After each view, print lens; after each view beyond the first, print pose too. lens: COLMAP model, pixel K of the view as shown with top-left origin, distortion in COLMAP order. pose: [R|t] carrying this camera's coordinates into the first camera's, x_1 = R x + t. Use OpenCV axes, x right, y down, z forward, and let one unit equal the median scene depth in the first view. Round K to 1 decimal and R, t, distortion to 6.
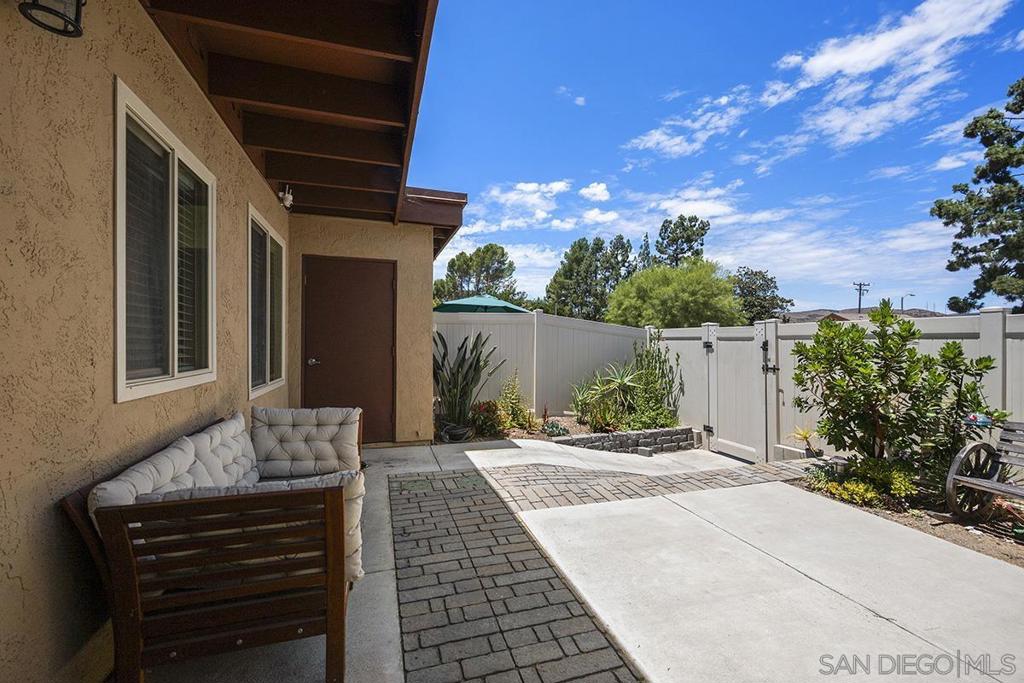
lens RADIAL K [[409.2, 0, 508.8], [0, 409.2, 333.6], [0, 0, 1]] dist [-0.000326, 0.001785]
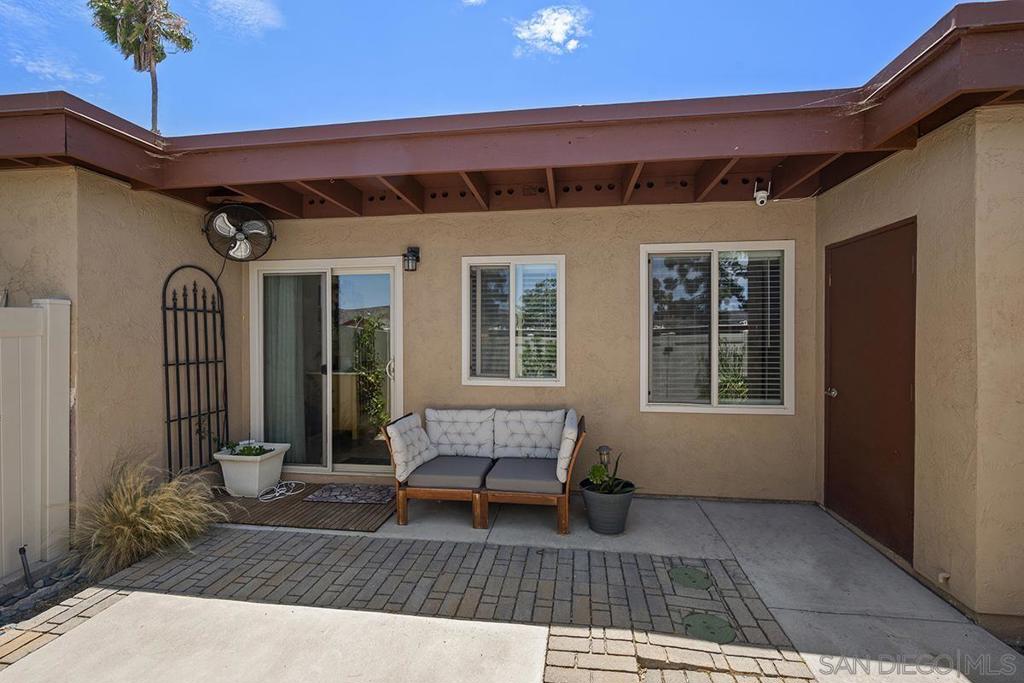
lens RADIAL K [[462.5, 0, 513.9], [0, 462.5, 336.4], [0, 0, 1]] dist [-0.002263, -0.002107]
pose [[-0.436243, 0.005648, -0.899811, 0.705891], [0.018522, 0.999825, -0.002704, -0.057497], [0.899638, -0.017846, -0.436271, 1.212484]]
